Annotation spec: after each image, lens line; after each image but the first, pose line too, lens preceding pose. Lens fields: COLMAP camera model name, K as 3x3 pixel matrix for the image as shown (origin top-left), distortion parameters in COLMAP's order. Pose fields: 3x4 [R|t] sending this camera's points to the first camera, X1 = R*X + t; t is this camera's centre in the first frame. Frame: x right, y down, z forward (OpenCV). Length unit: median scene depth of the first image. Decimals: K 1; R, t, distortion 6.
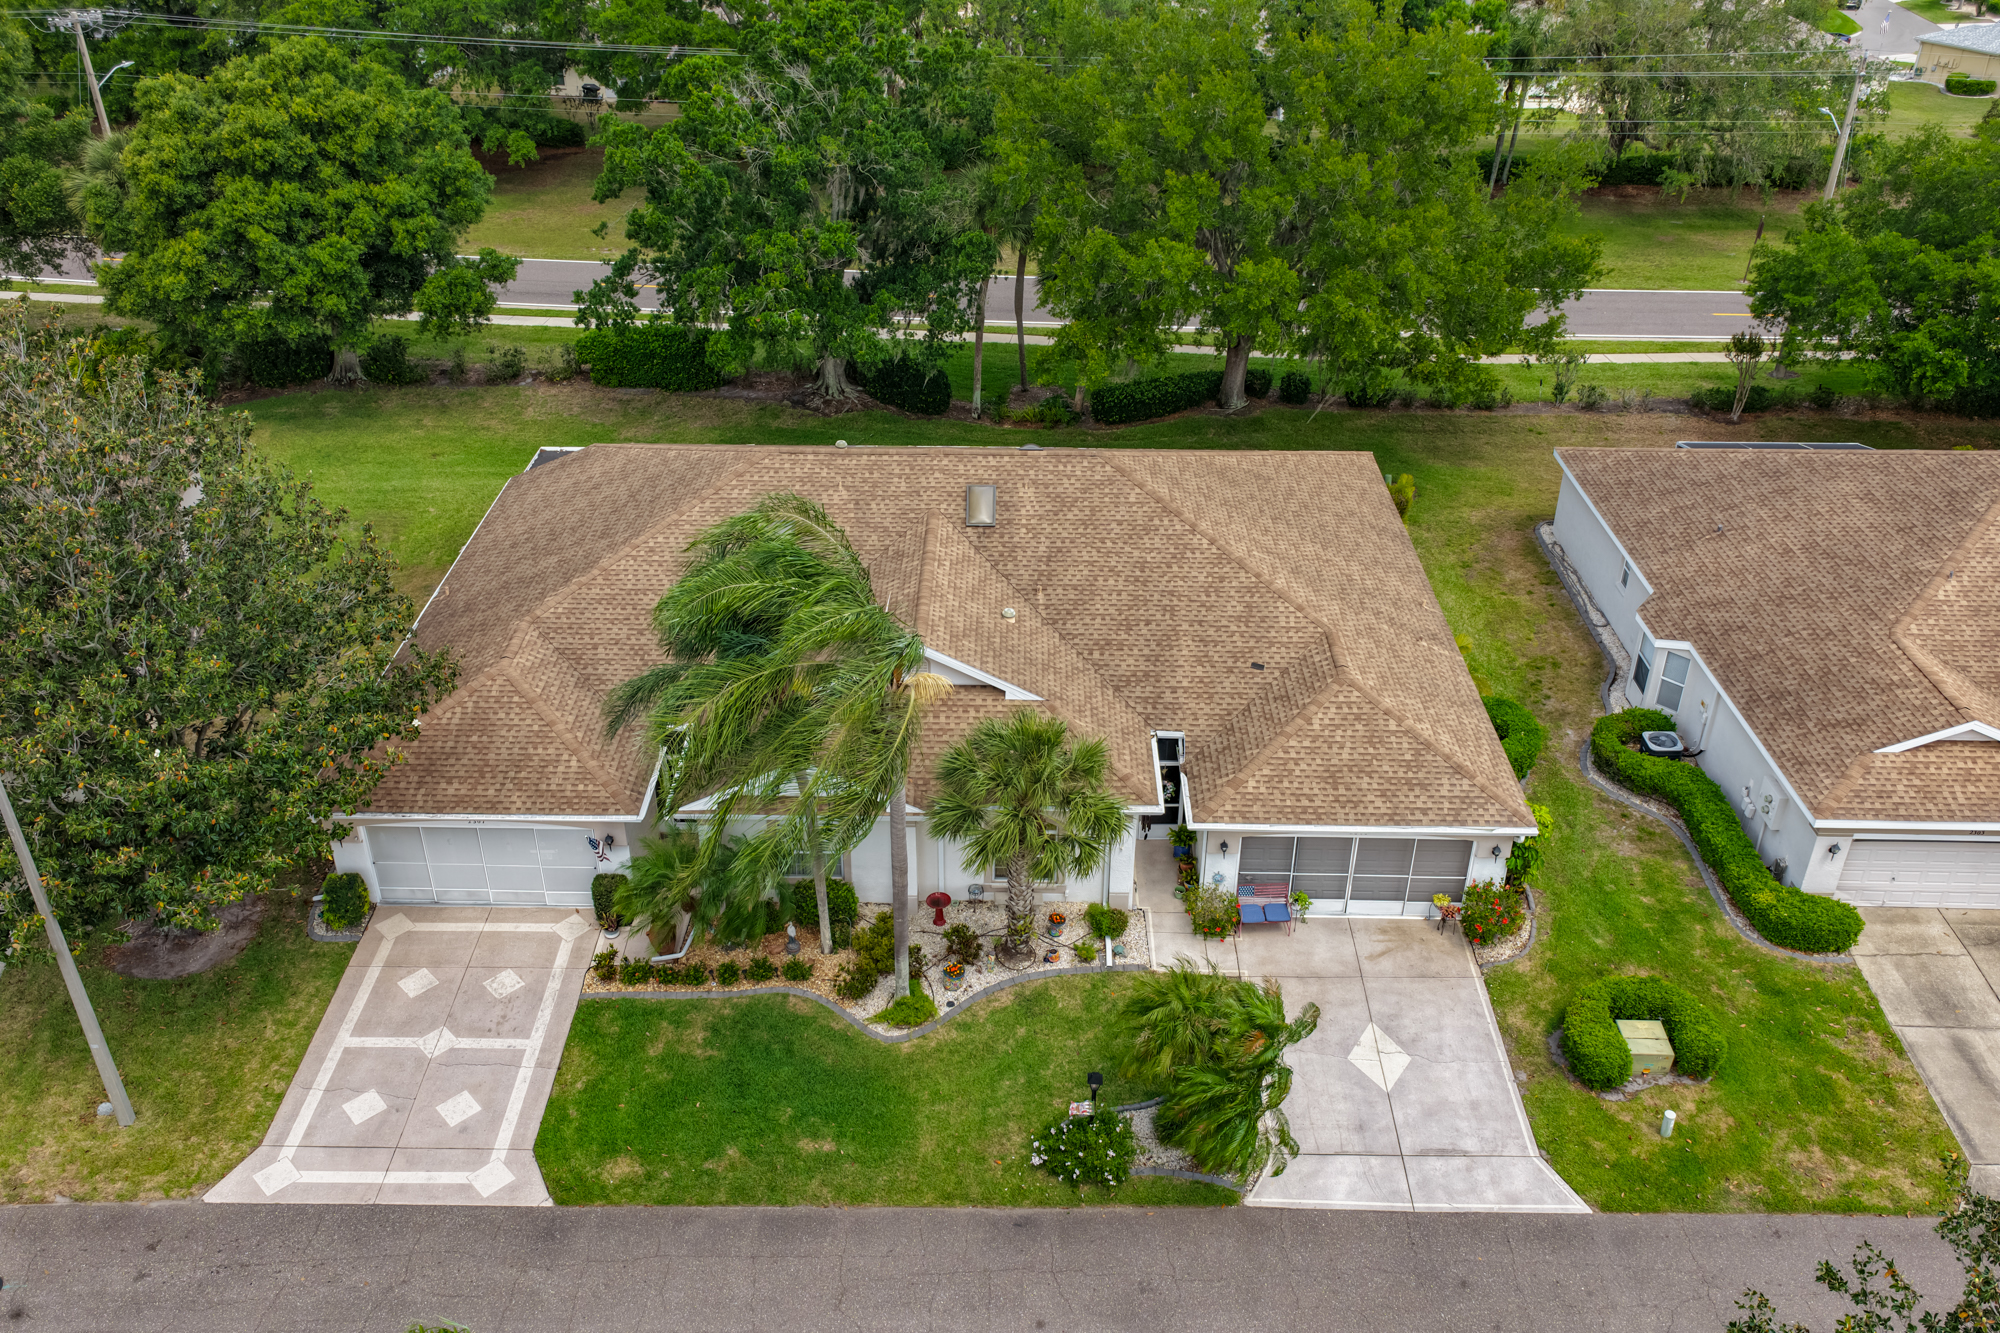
lens RADIAL K [[1651.2, 0, 1000.0], [0, 1651.2, 666.5], [0, 0, 1]] dist [-0.011900, 0.039397]
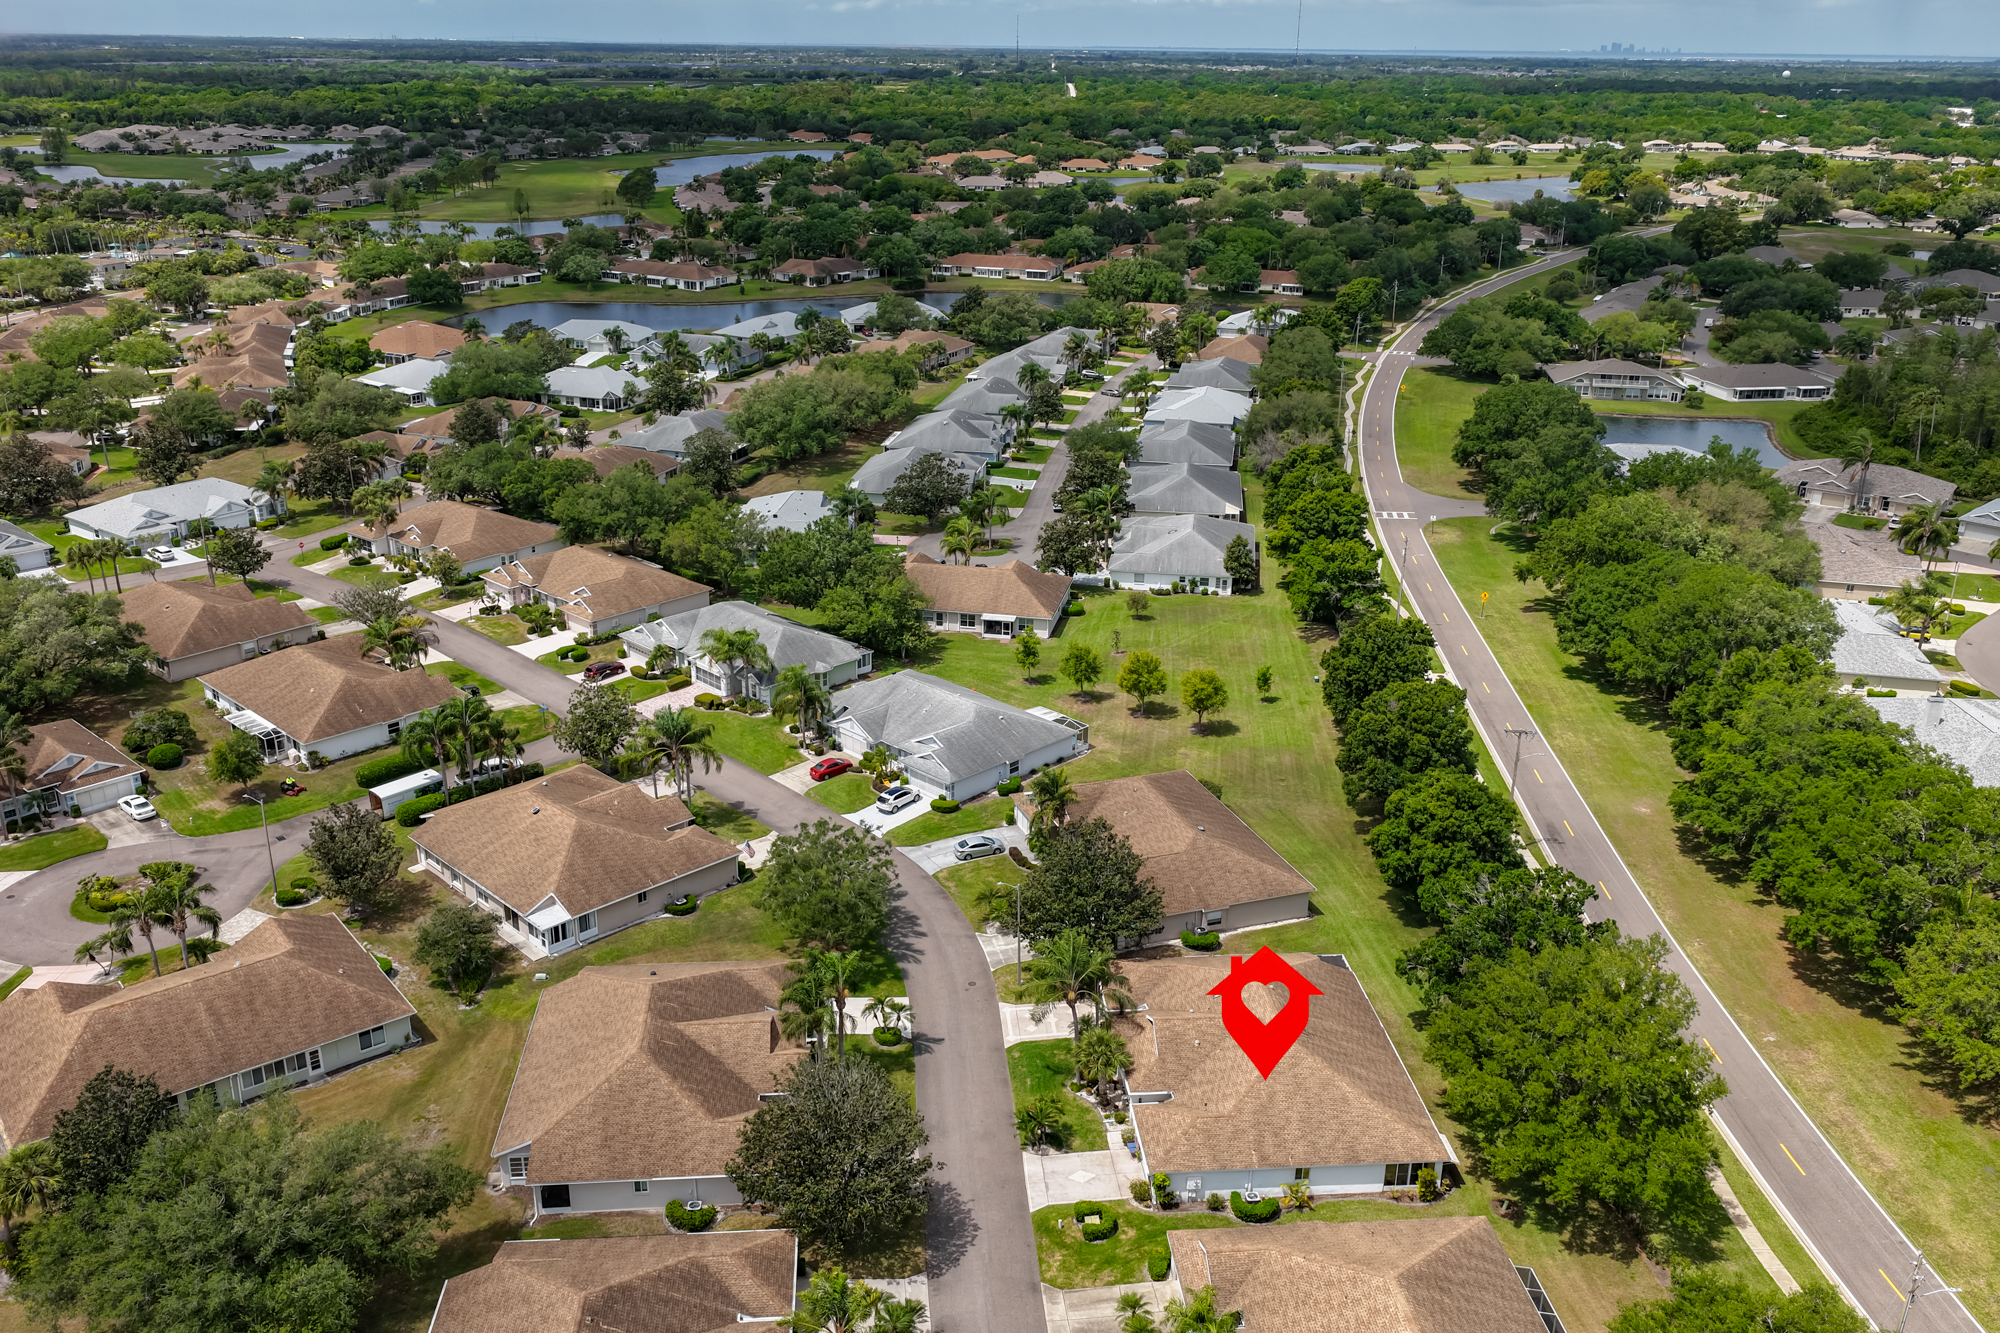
lens RADIAL K [[1651.2, 0, 1000.0], [0, 1651.2, 666.5], [0, 0, 1]] dist [-0.011900, 0.039397]
pose [[0.095442, 0.348172, -0.932559, 2.777416], [-0.516566, 0.818144, 0.252587, -1.275784], [0.850911, 0.457621, 0.257939, -0.439765]]
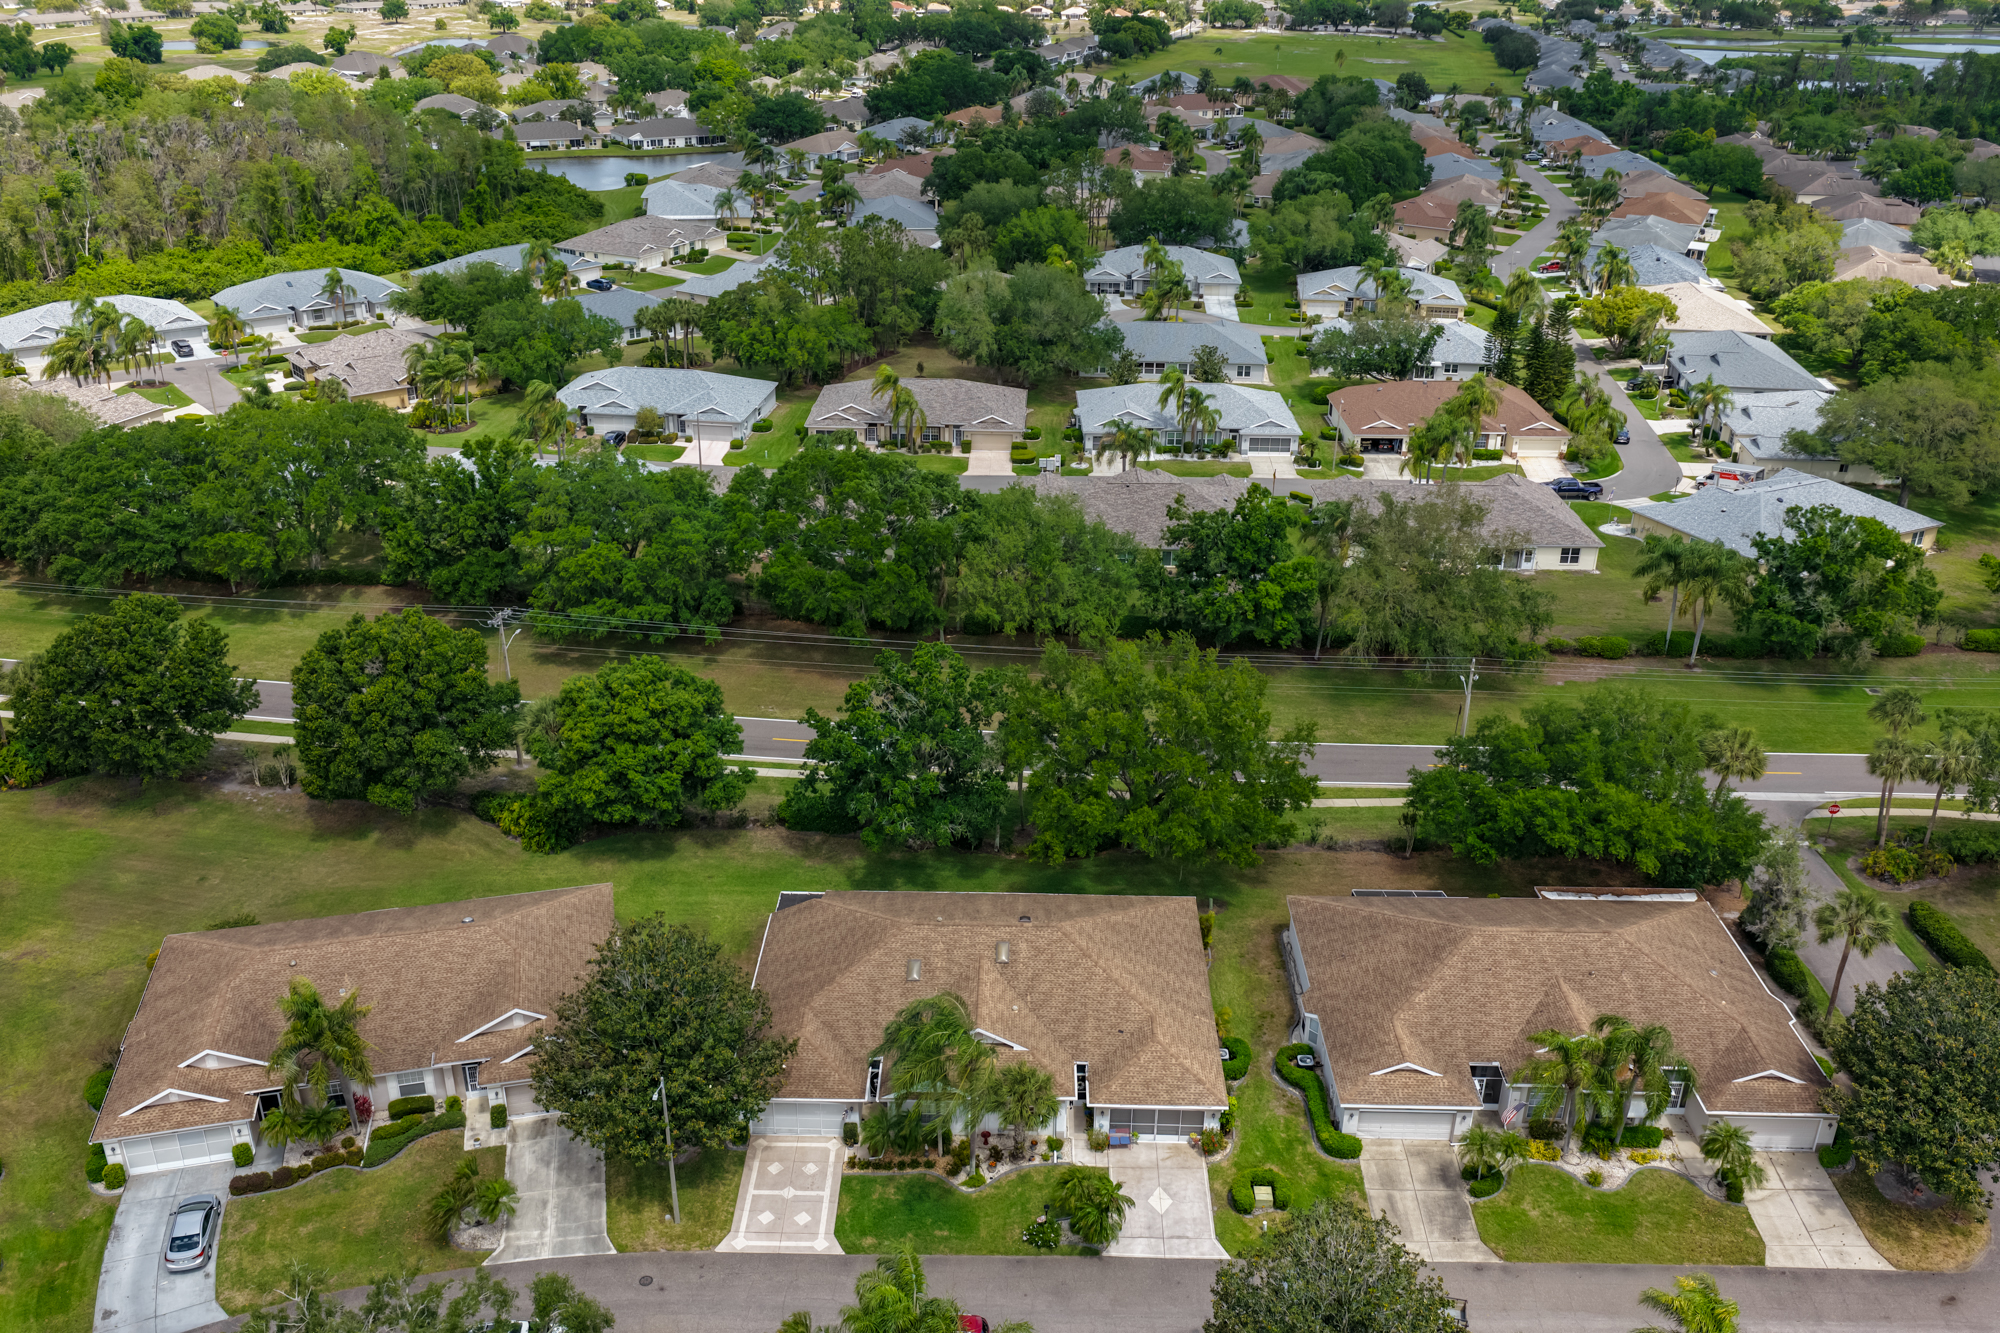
lens RADIAL K [[1651.2, 0, 1000.0], [0, 1651.2, 666.5], [0, 0, 1]] dist [-0.011900, 0.039397]
pose [[0.999982, 0.005775, -0.001413, -0.017049], [-0.005885, 0.995157, -0.098123, -0.311975], [0.000839, 0.098129, 0.995173, -1.515296]]
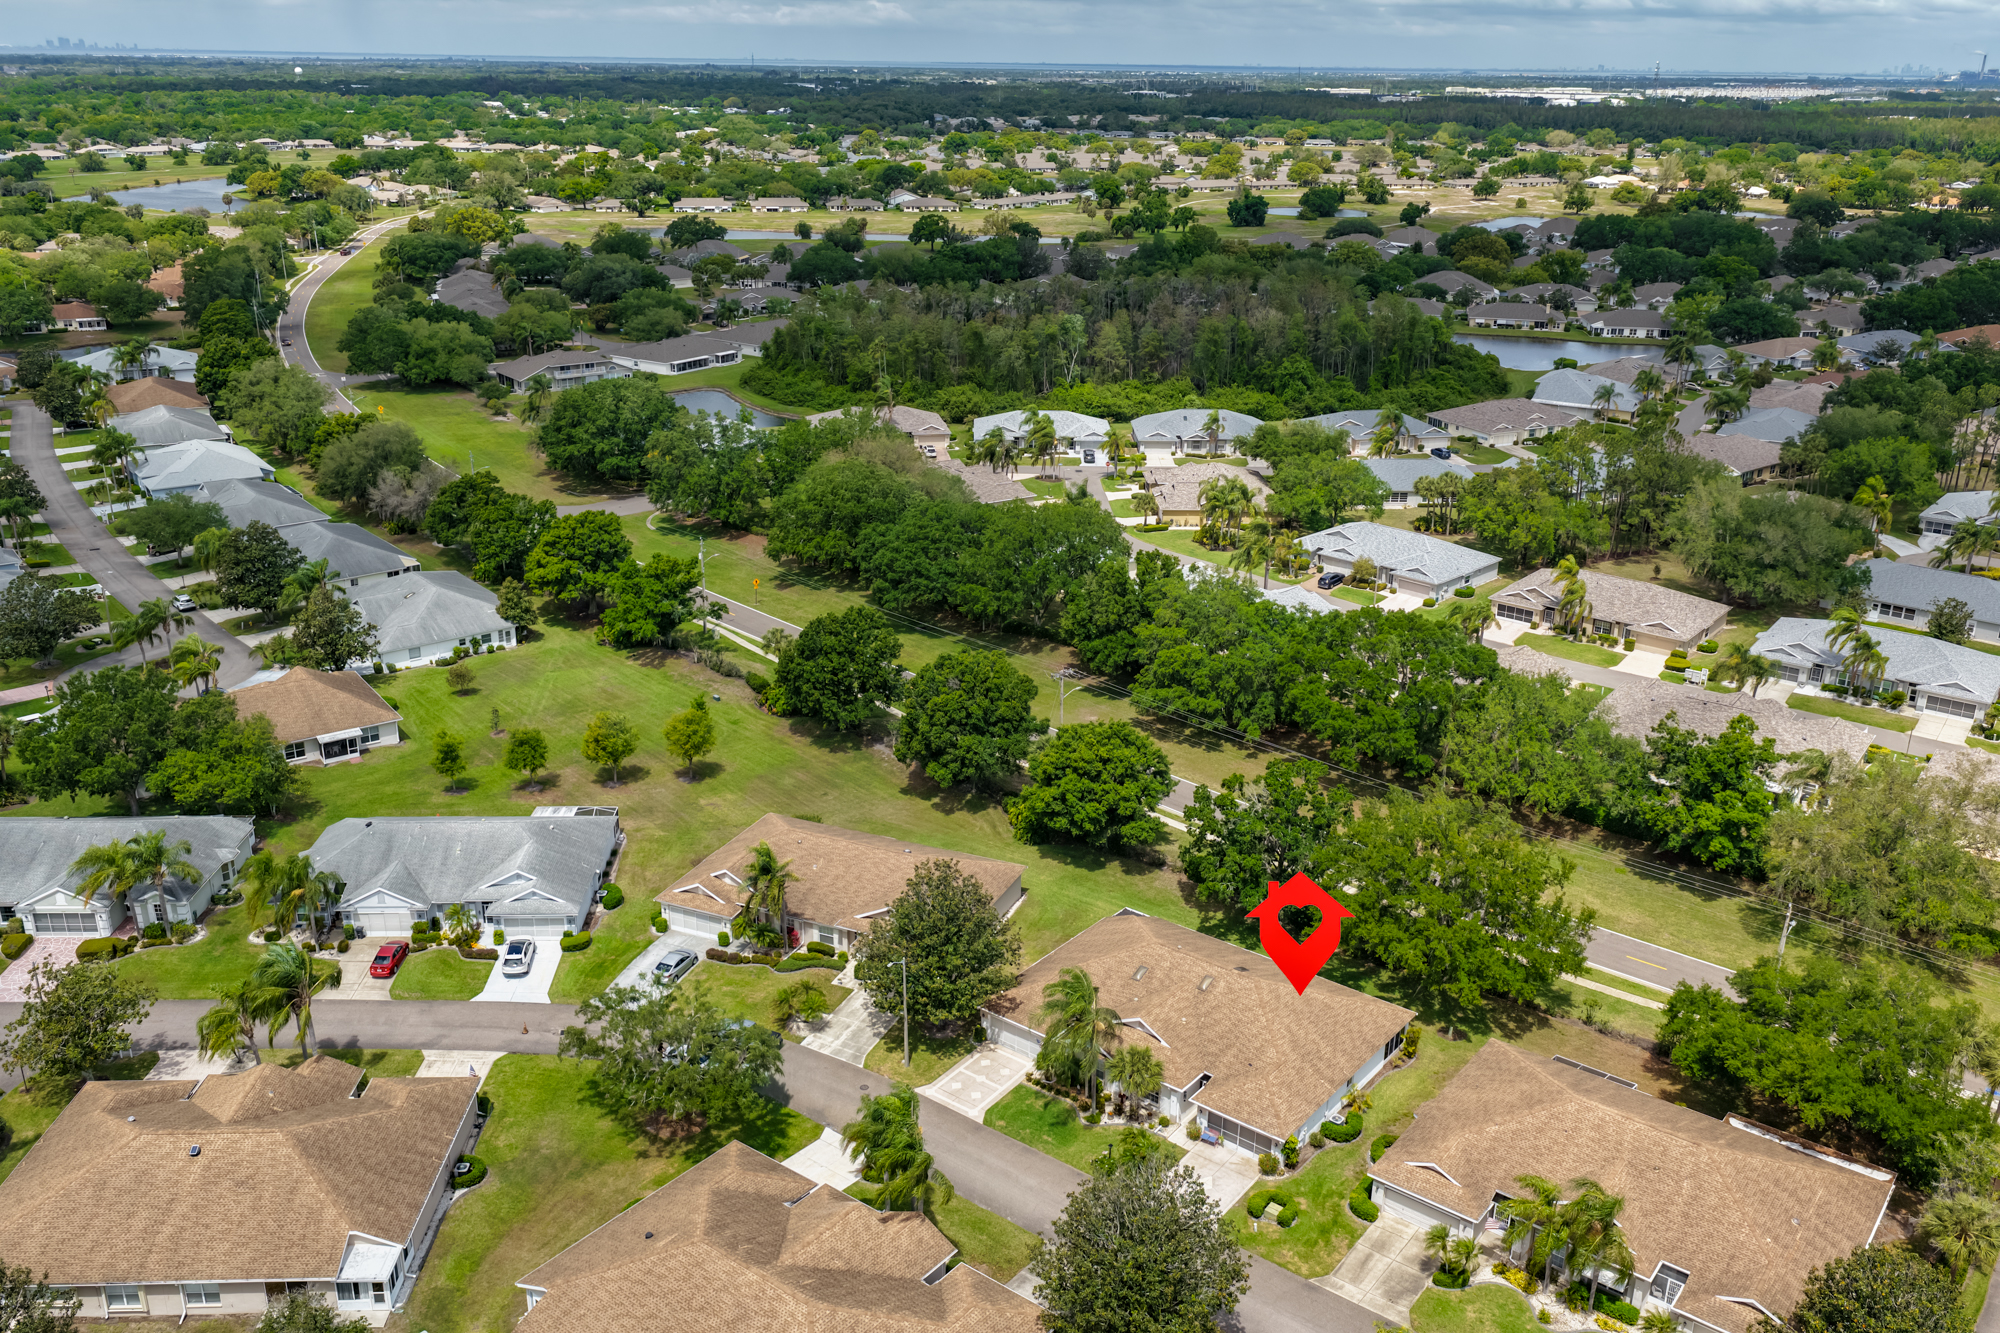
lens RADIAL K [[1651.2, 0, 1000.0], [0, 1651.2, 666.5], [0, 0, 1]] dist [-0.011900, 0.039397]
pose [[0.793412, 0.214106, -0.569786, 1.464580], [-0.316182, 0.944862, -0.085229, -0.309460], [0.520122, 0.247777, 0.817361, -2.023155]]
